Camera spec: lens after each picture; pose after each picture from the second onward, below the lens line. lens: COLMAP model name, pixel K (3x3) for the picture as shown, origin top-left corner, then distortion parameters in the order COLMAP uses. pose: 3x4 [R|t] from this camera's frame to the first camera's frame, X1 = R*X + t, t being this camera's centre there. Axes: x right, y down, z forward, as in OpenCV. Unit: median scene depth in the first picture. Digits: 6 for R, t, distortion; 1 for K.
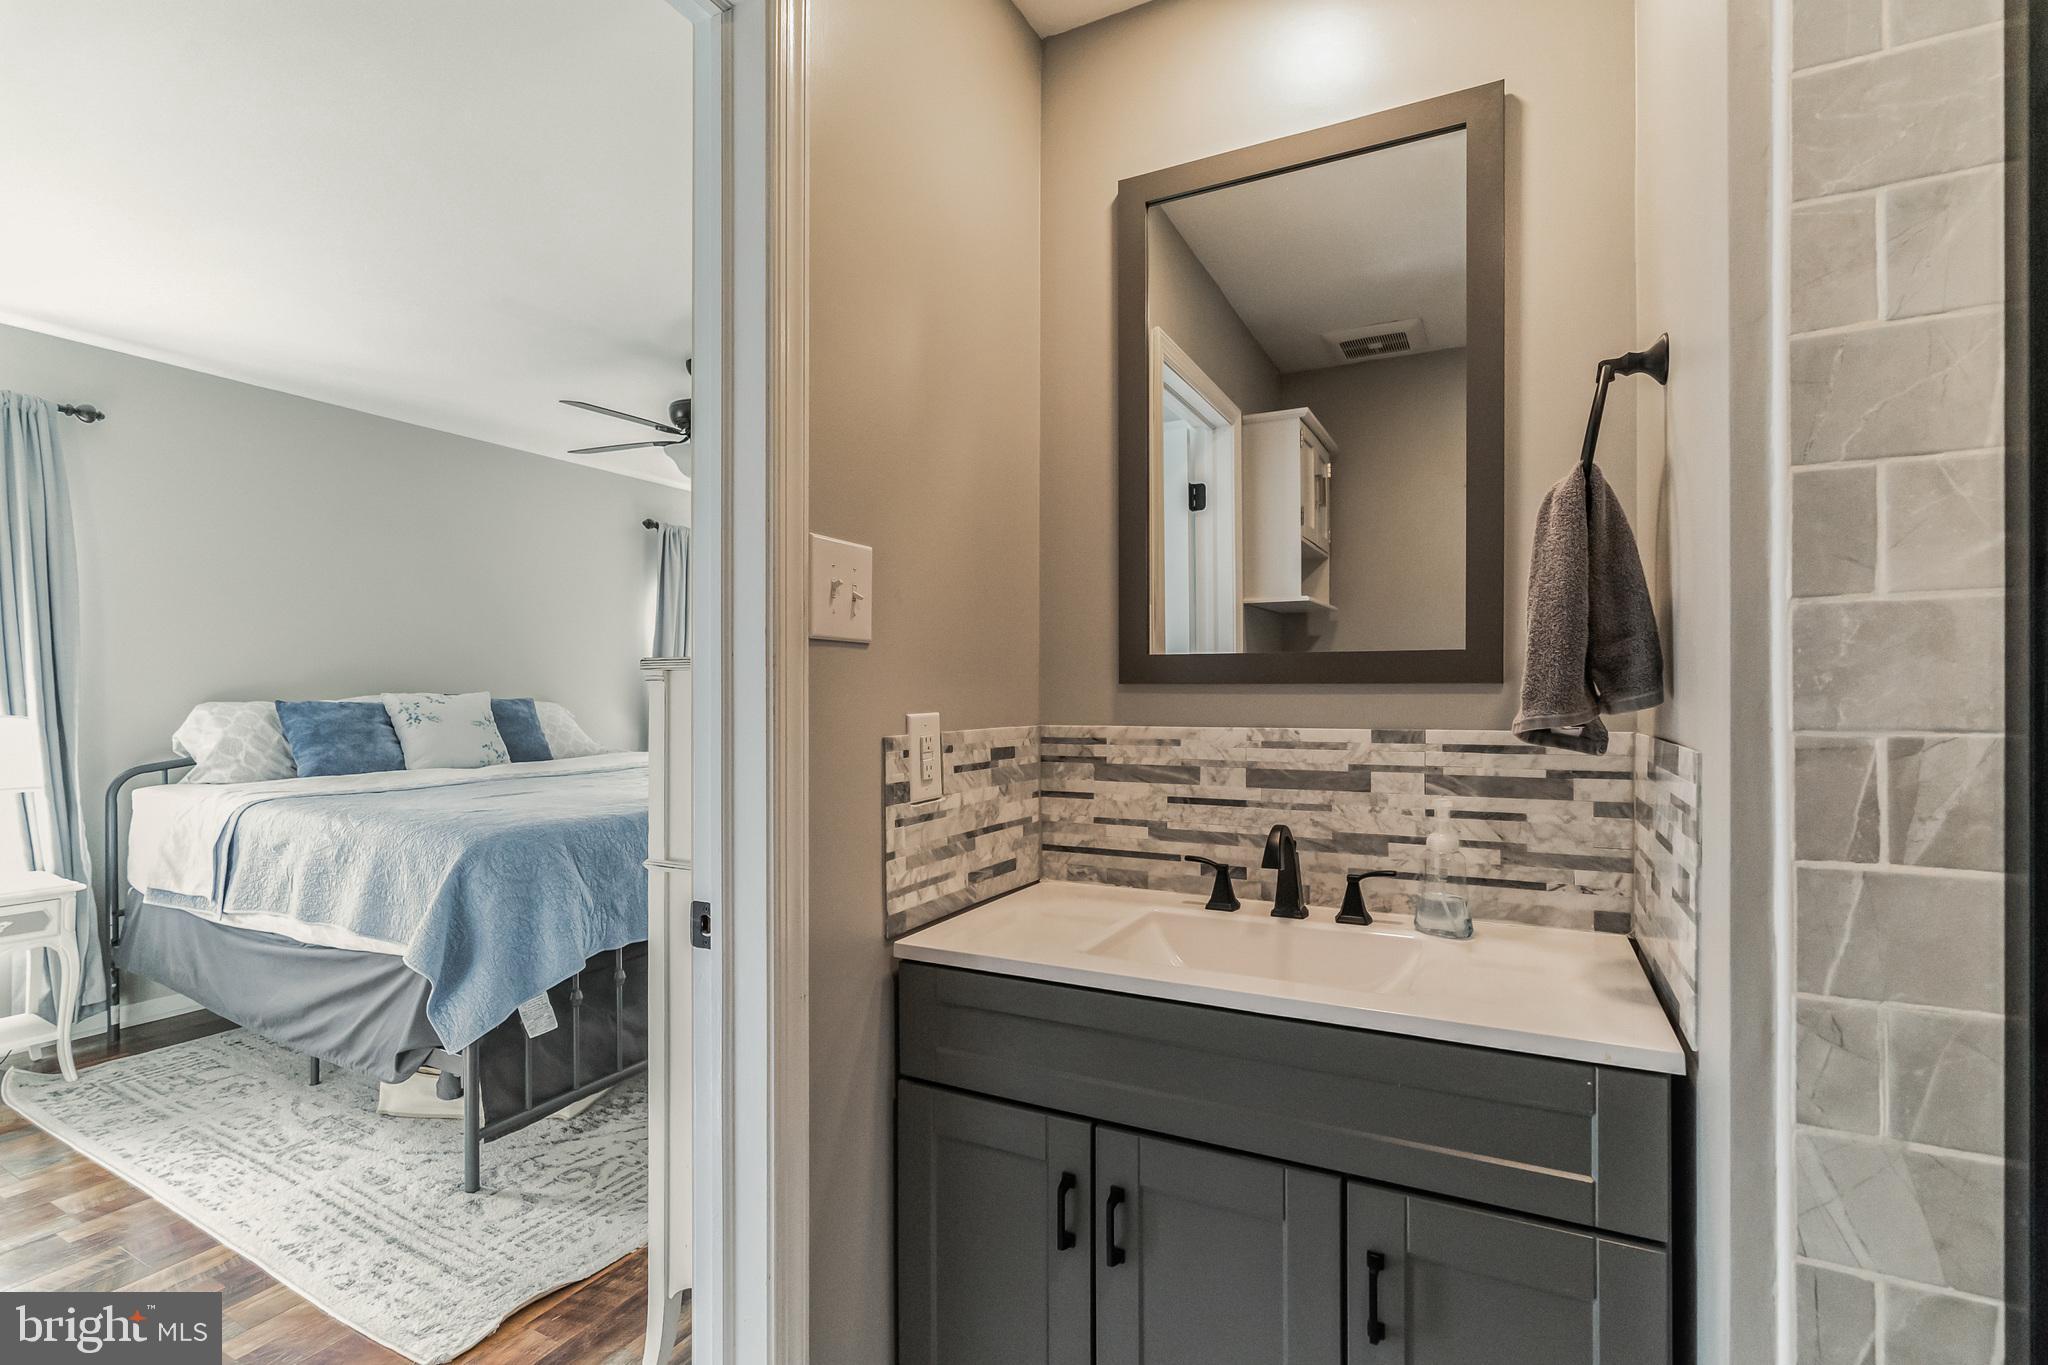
lens RADIAL K [[929.7, 0, 1017.6], [0, 929.7, 679.5], [0, 0, 1]] dist [-0.009677, 0.003225]
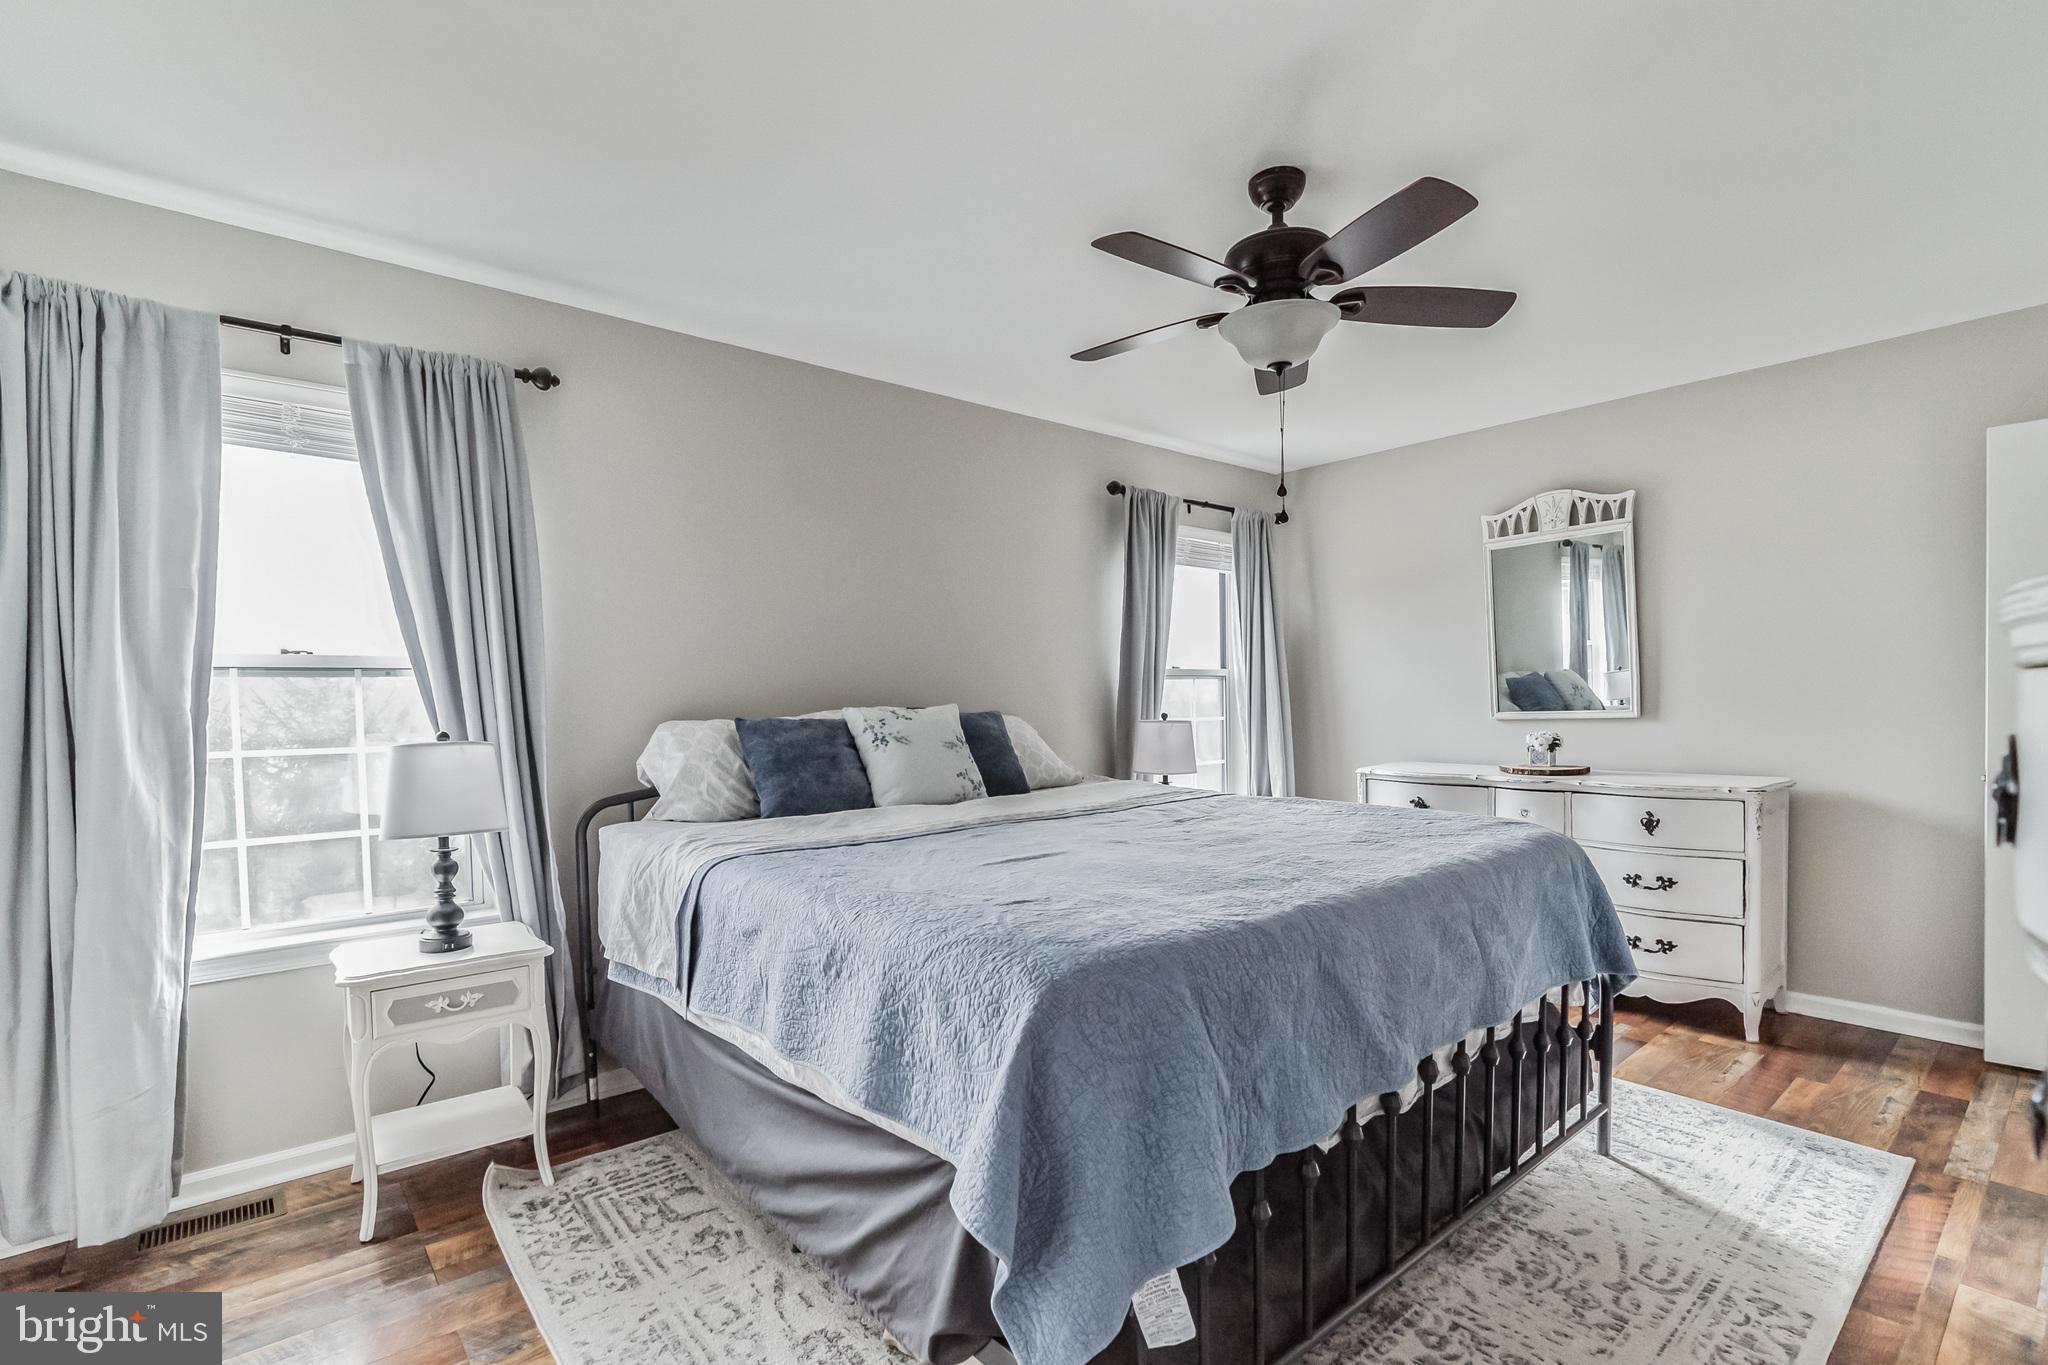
lens RADIAL K [[929.7, 0, 996.8], [0, 929.7, 721.0], [0, 0, 1]] dist [-0.009677, 0.003225]
pose [[0.922874, -0.005909, -0.385056, -0.302010], [0.020414, 0.999227, 0.033590, 0.002434], [0.384560, -0.038860, 0.922282, 0.367149]]
